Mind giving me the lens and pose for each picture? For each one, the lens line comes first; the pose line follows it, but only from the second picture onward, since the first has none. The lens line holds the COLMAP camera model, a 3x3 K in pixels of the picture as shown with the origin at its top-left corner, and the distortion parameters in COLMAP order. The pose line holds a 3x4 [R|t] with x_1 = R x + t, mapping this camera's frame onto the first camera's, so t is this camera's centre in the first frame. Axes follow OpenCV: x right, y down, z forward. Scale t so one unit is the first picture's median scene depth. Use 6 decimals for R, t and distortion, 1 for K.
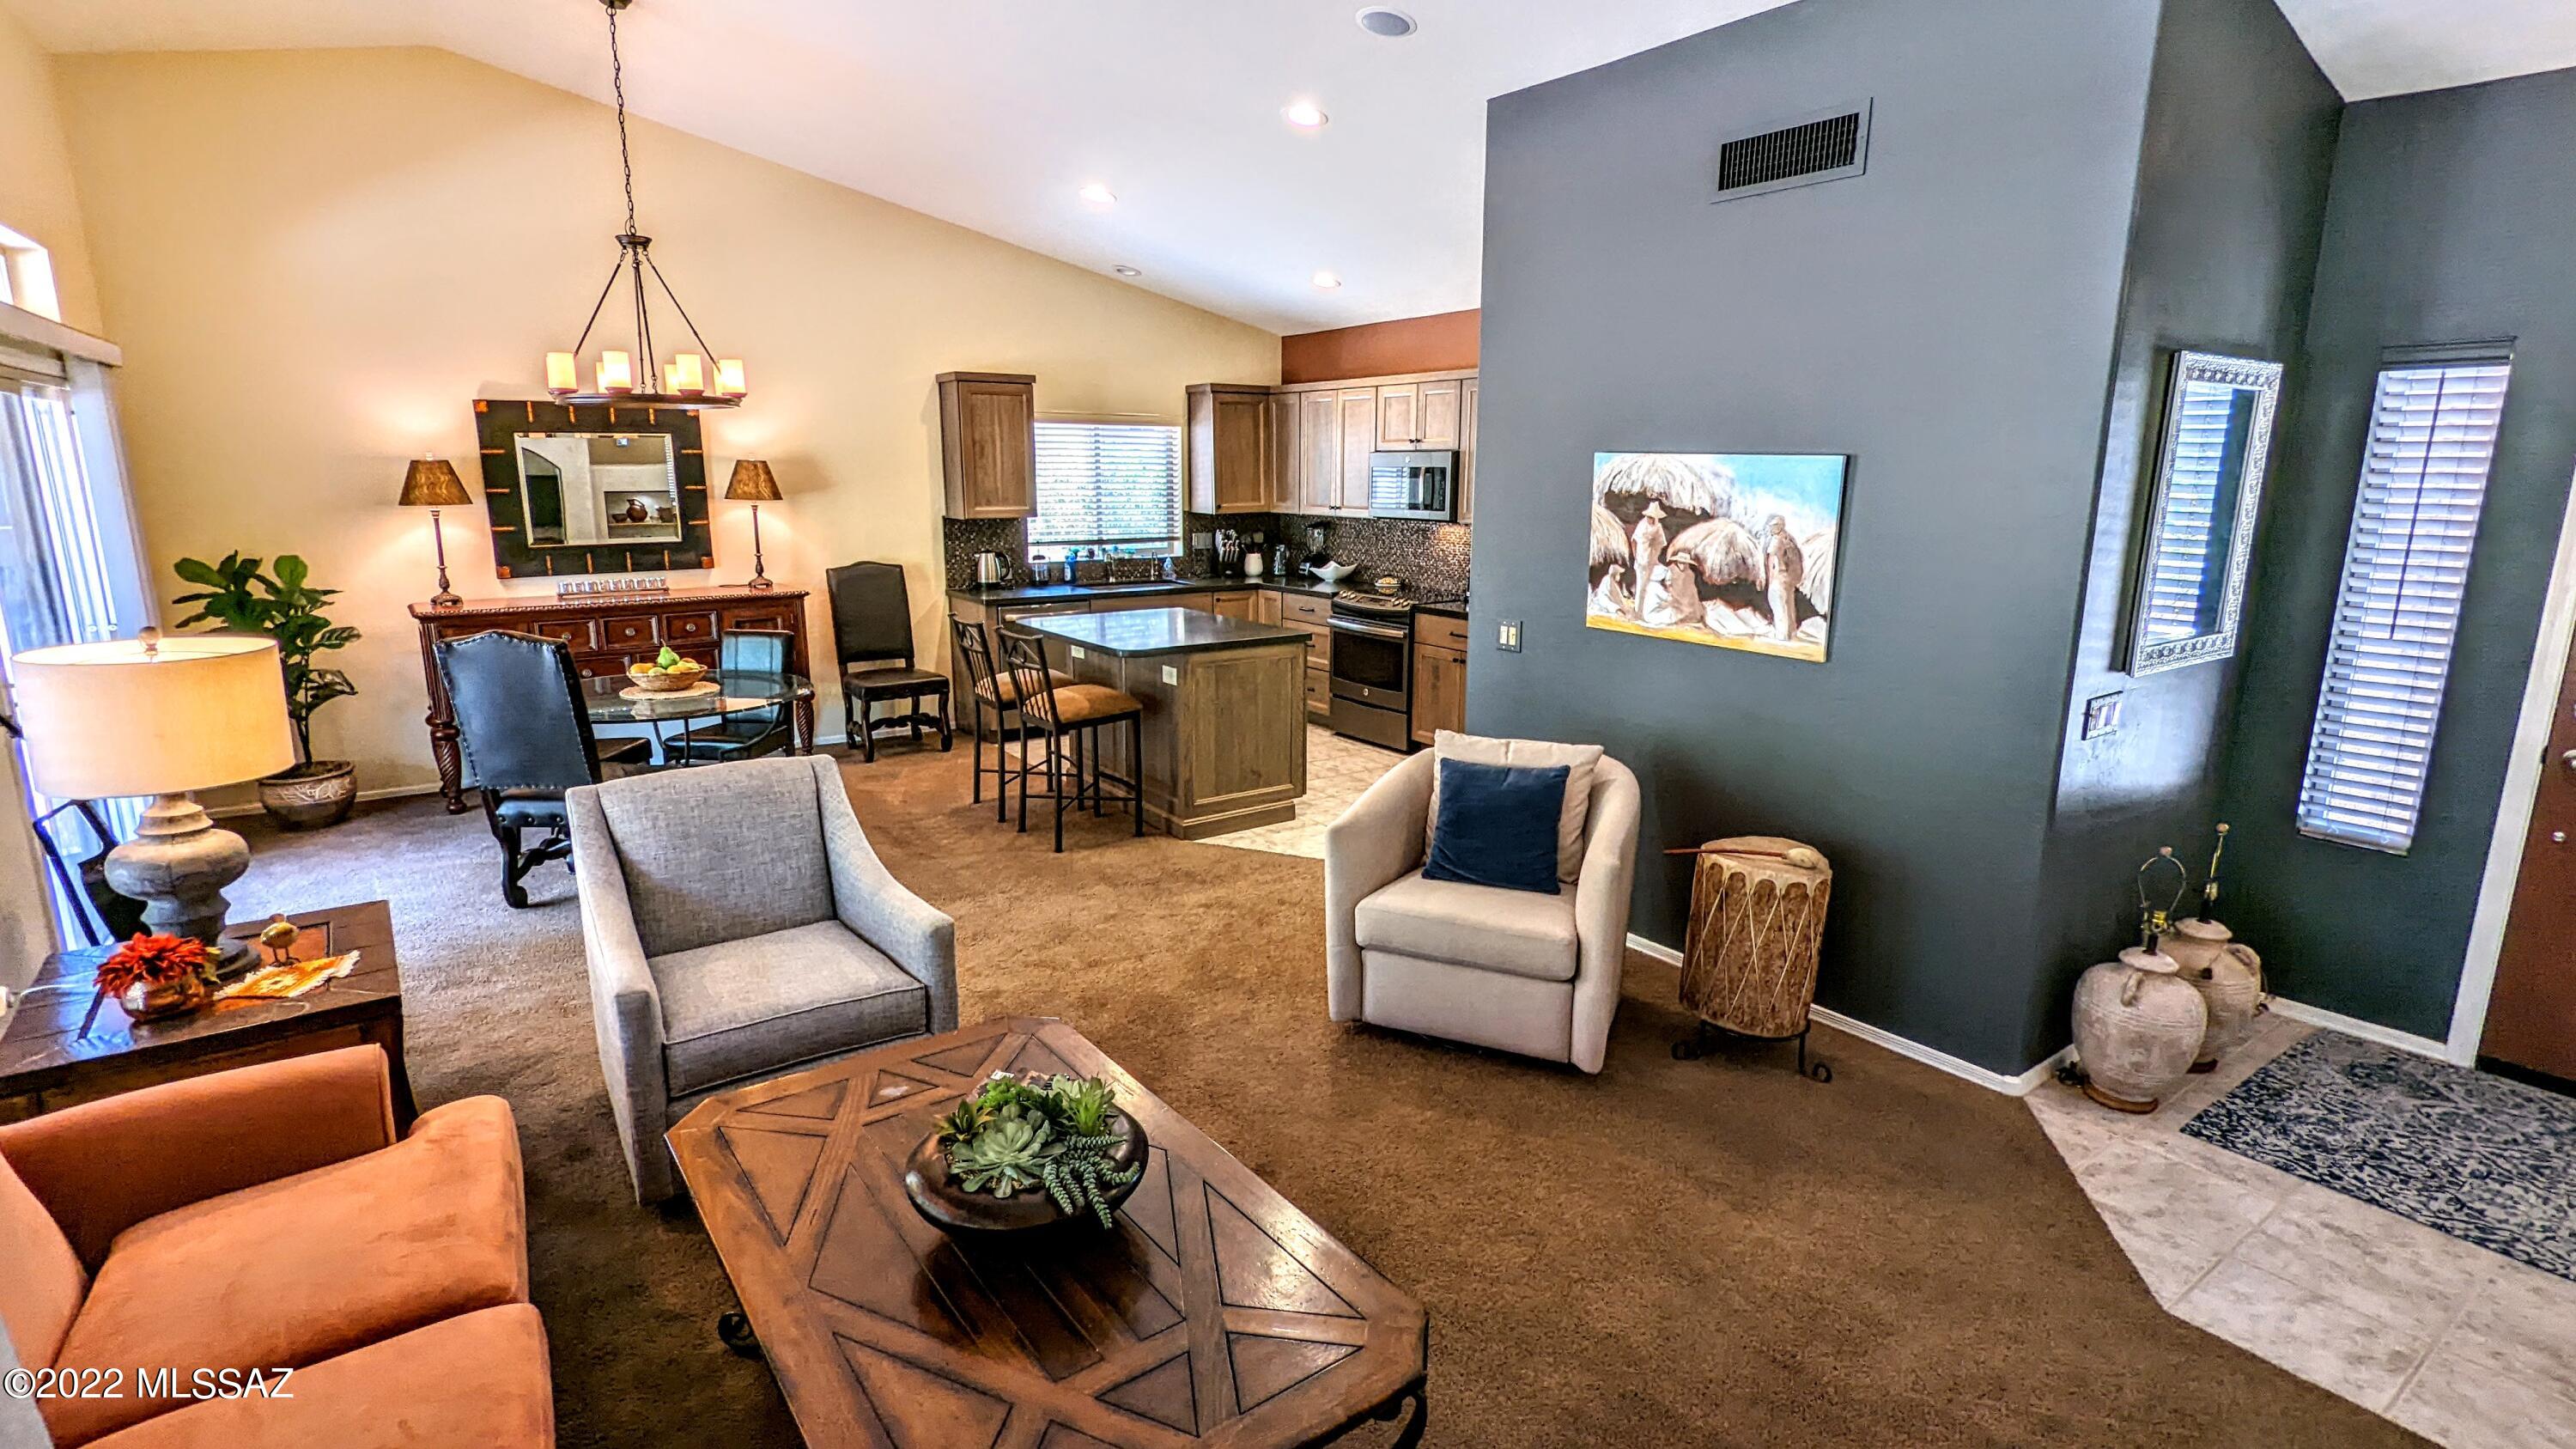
lens RADIAL K [[1218.8, 0, 1278.1], [0, 1218.8, 732.1], [0, 0, 1]] dist [-0.001113, 0.000836]
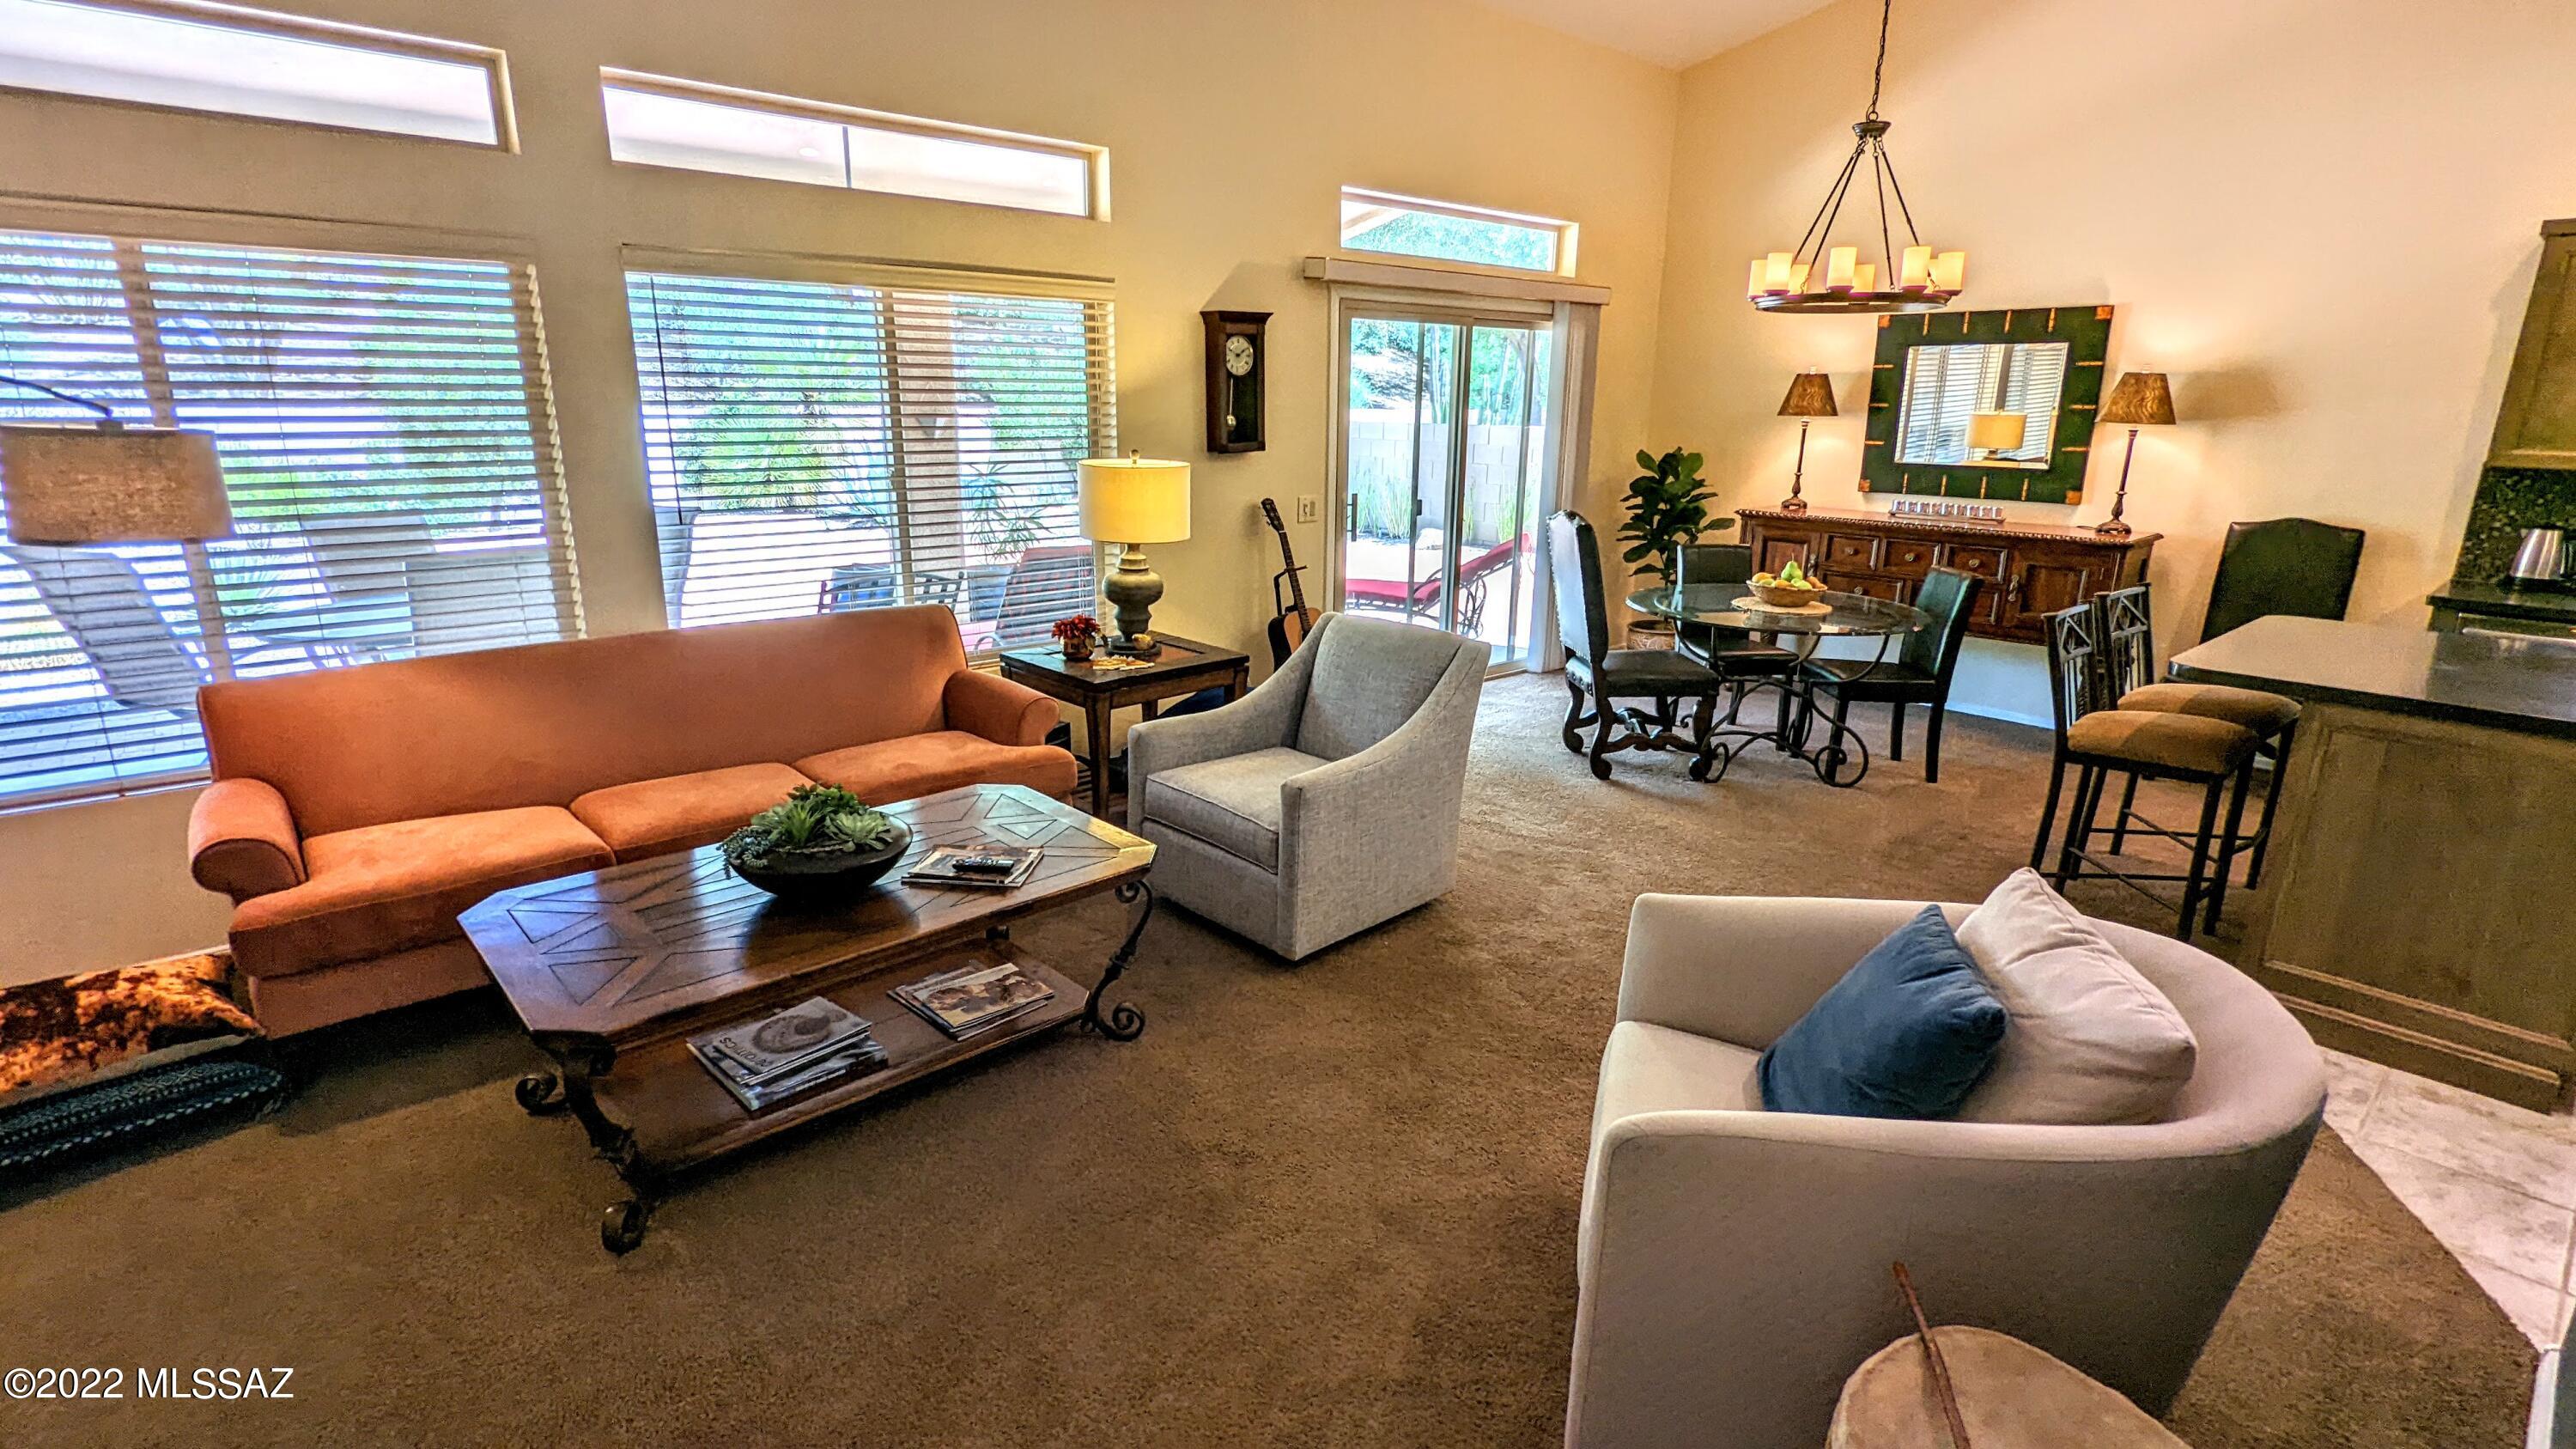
lens RADIAL K [[1218.8, 0, 1279.8], [0, 1218.8, 727.6], [0, 0, 1]] dist [-0.001113, 0.000836]
pose [[0.111876, 0.261232, -0.958771, 0.346983], [-0.225881, 0.946257, 0.231465, -0.063935], [0.967710, 0.190673, 0.164870, 0.388036]]
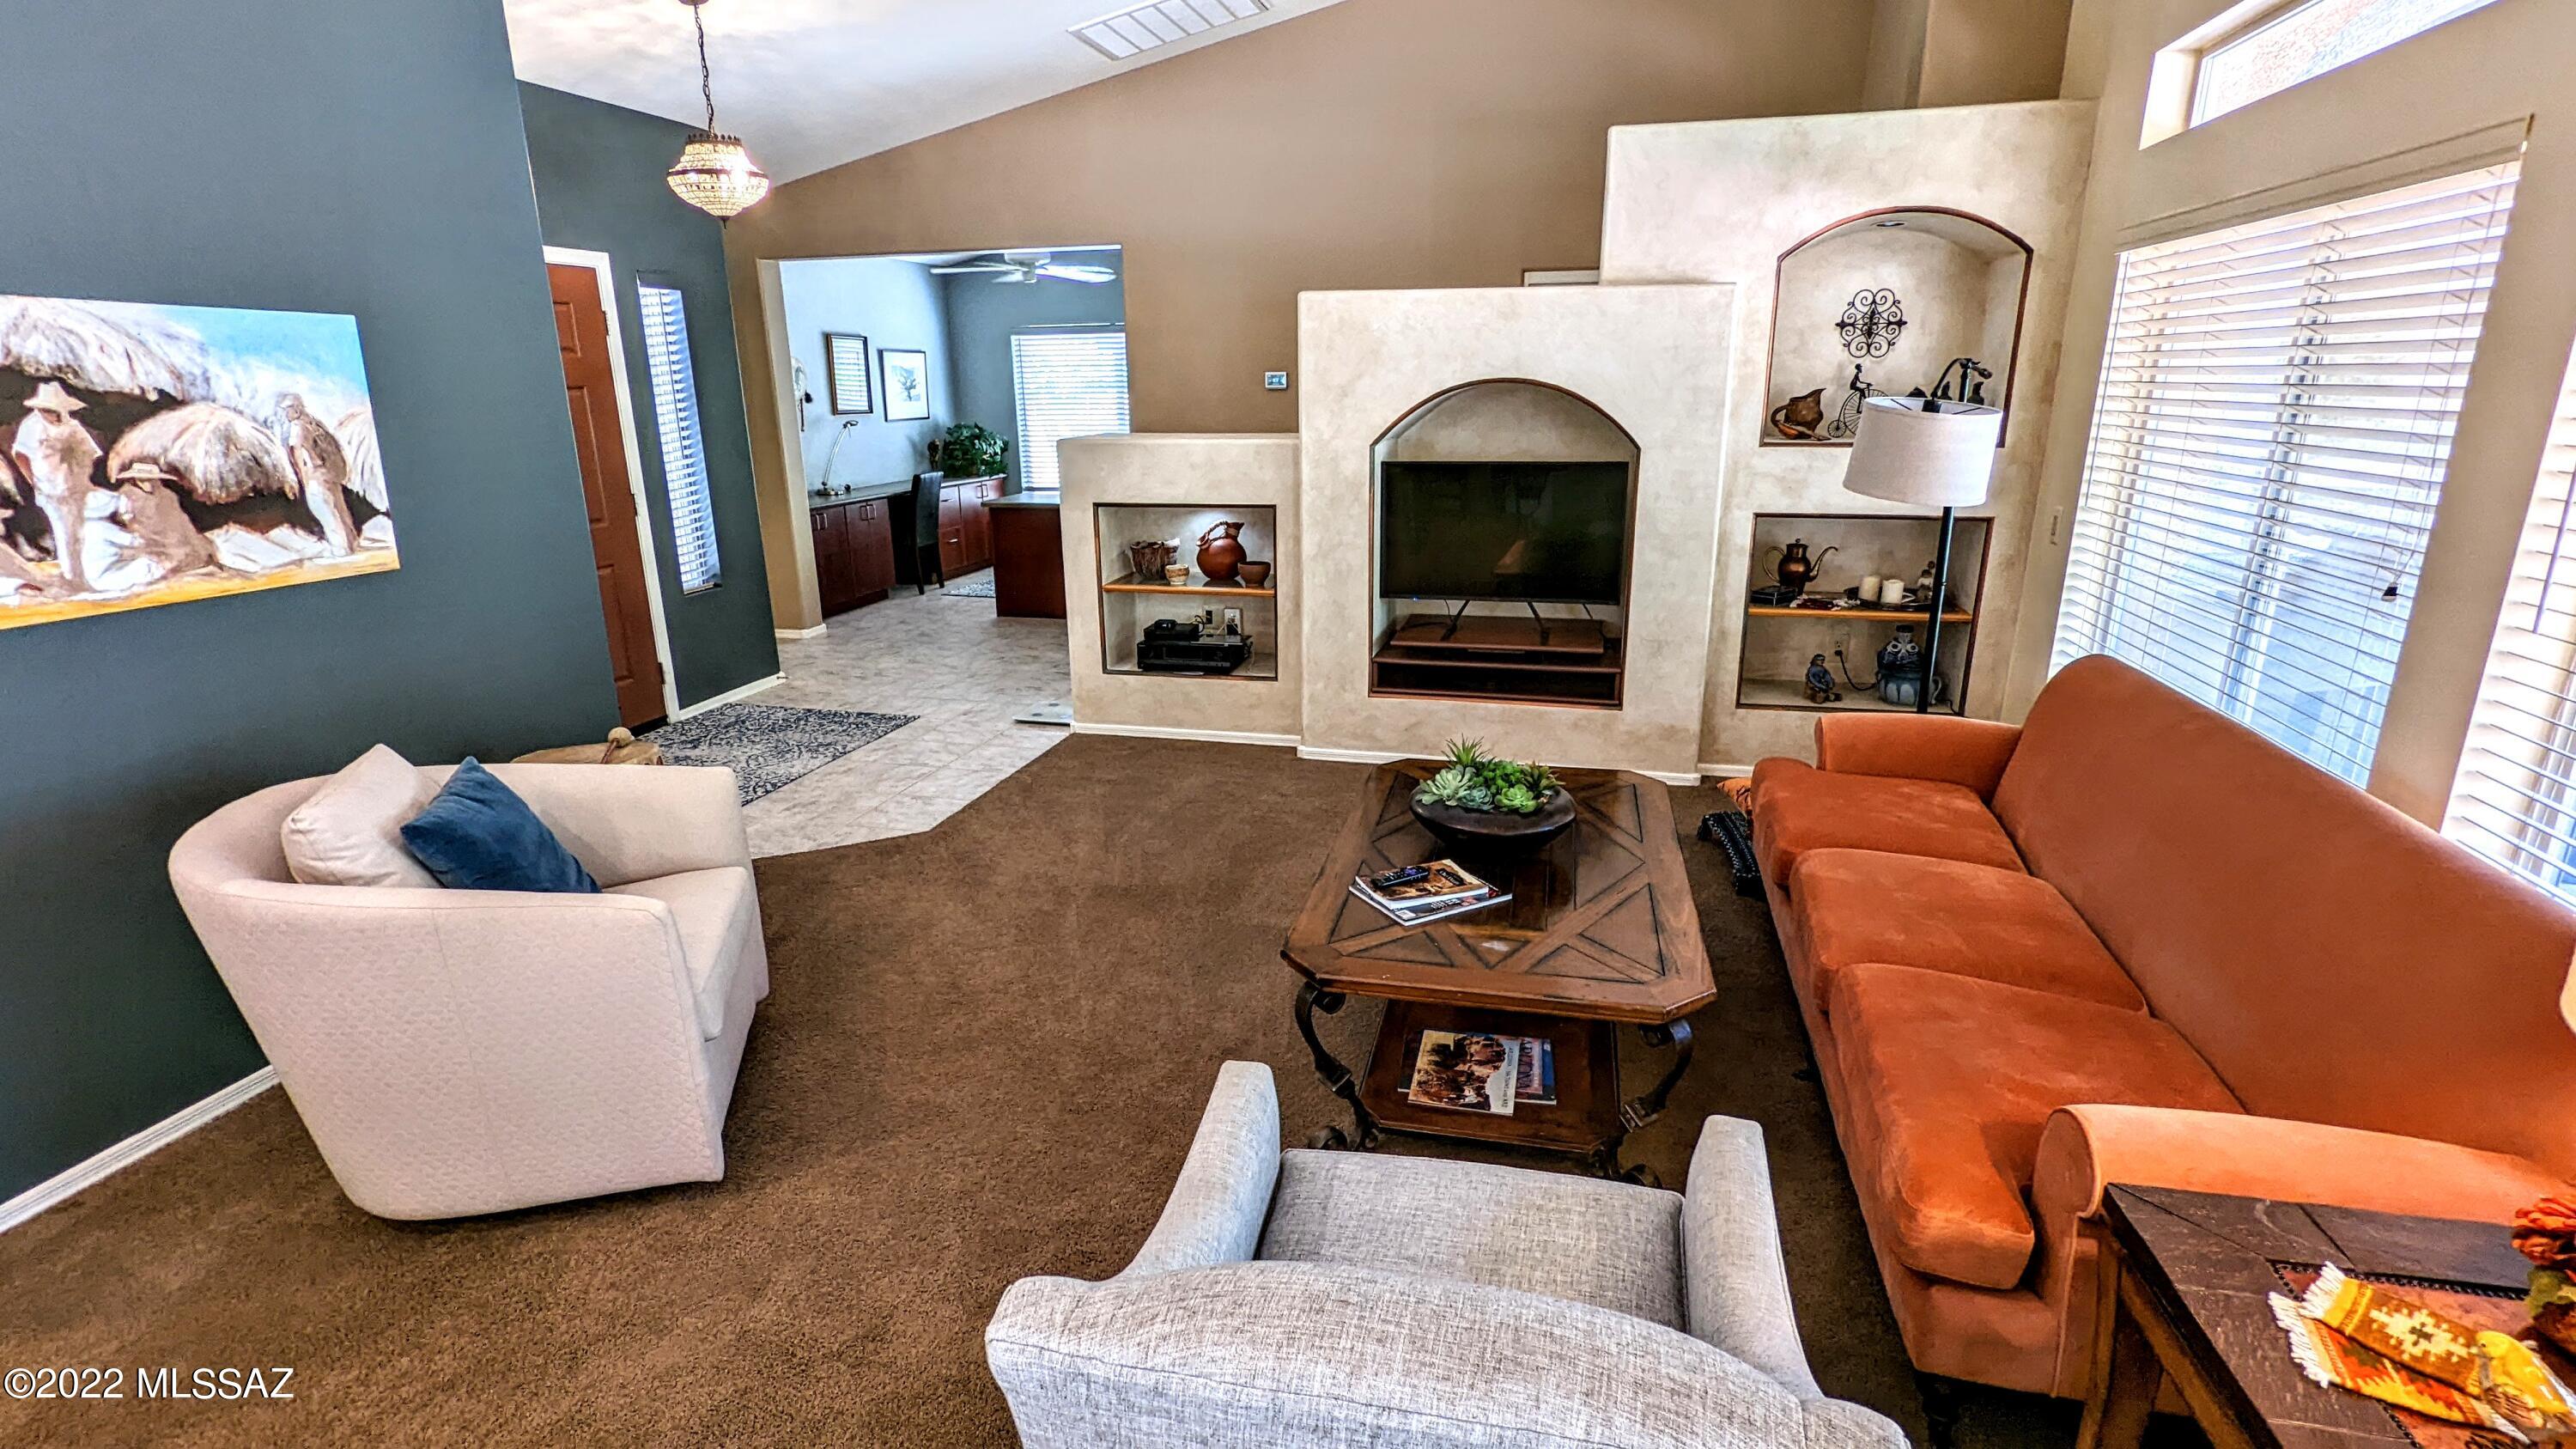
lens RADIAL K [[1218.8, 0, 1284.0], [0, 1218.8, 722.5], [0, 0, 1]] dist [-0.001113, 0.000836]
pose [[-0.654680, -0.205672, 0.727388, -0.333120], [0.170376, 0.897362, 0.407079, -0.114005], [-0.736455, 0.390436, -0.552444, 0.602893]]
